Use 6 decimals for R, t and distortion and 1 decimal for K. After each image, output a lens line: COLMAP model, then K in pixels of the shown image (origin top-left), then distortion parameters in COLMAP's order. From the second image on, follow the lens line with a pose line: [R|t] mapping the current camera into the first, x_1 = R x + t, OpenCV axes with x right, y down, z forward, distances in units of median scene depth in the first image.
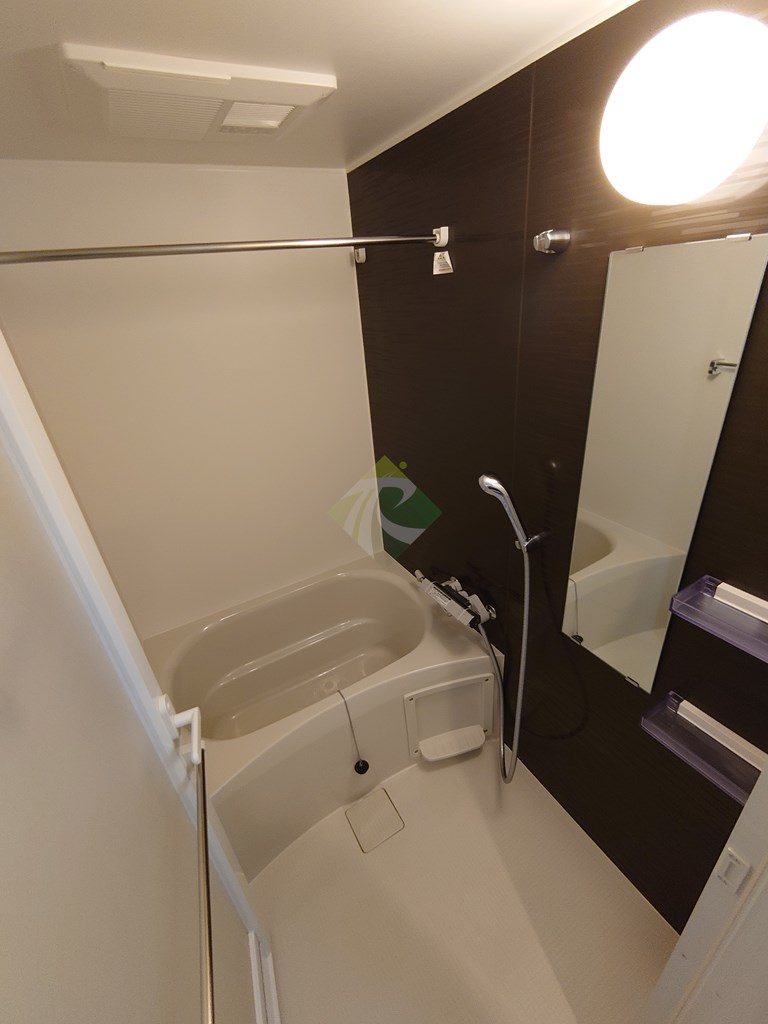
lens RADIAL K [[436.3, 0, 382.7], [0, 436.3, 515.5], [0, 0, 1]] dist [-0.000870, -0.000141]
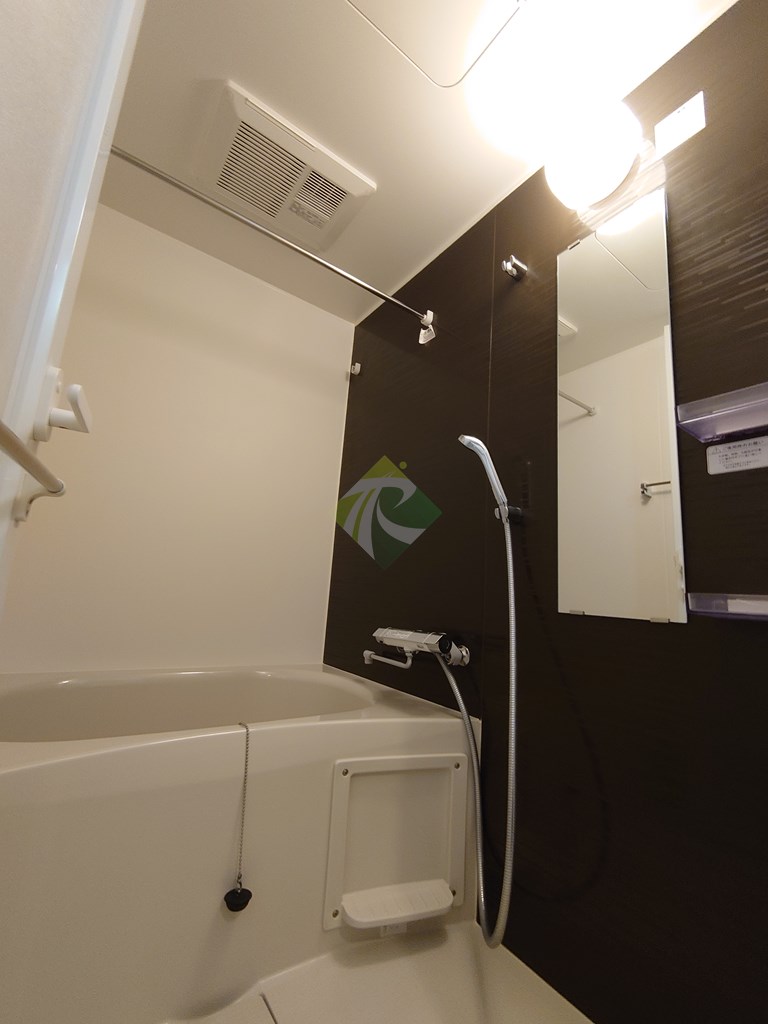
lens RADIAL K [[442.3, 0, 383.3], [0, 442.3, 515.9], [0, 0, 1]] dist [0.005485, -0.003946]
pose [[0.981466, 0.175765, 0.076363, 0.004248], [-0.091621, 0.780358, -0.618585, 0.524723], [-0.168316, 0.600124, 0.781998, 0.252686]]
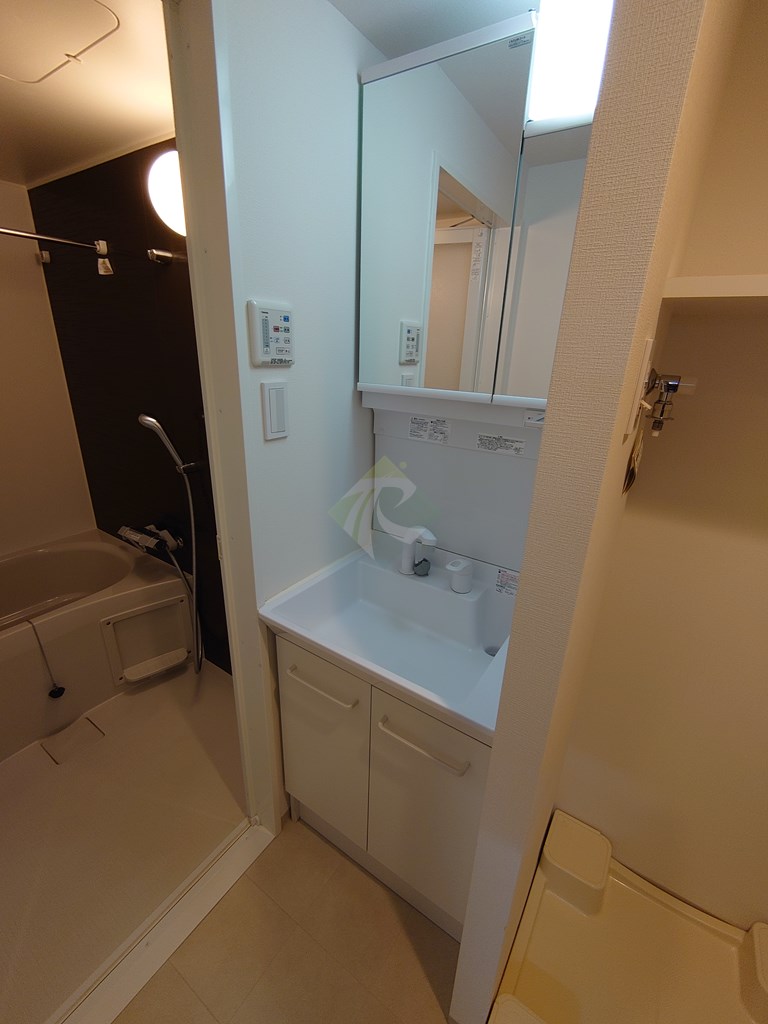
lens RADIAL K [[442.3, 0, 383.3], [0, 442.3, 515.9], [0, 0, 1]] dist [0.005485, -0.003946]
pose [[0.887937, -0.048209, 0.457432, 0.189165], [0.105235, 0.989407, -0.100001, 0.334071], [-0.447765, 0.136932, 0.883604, -0.400334]]
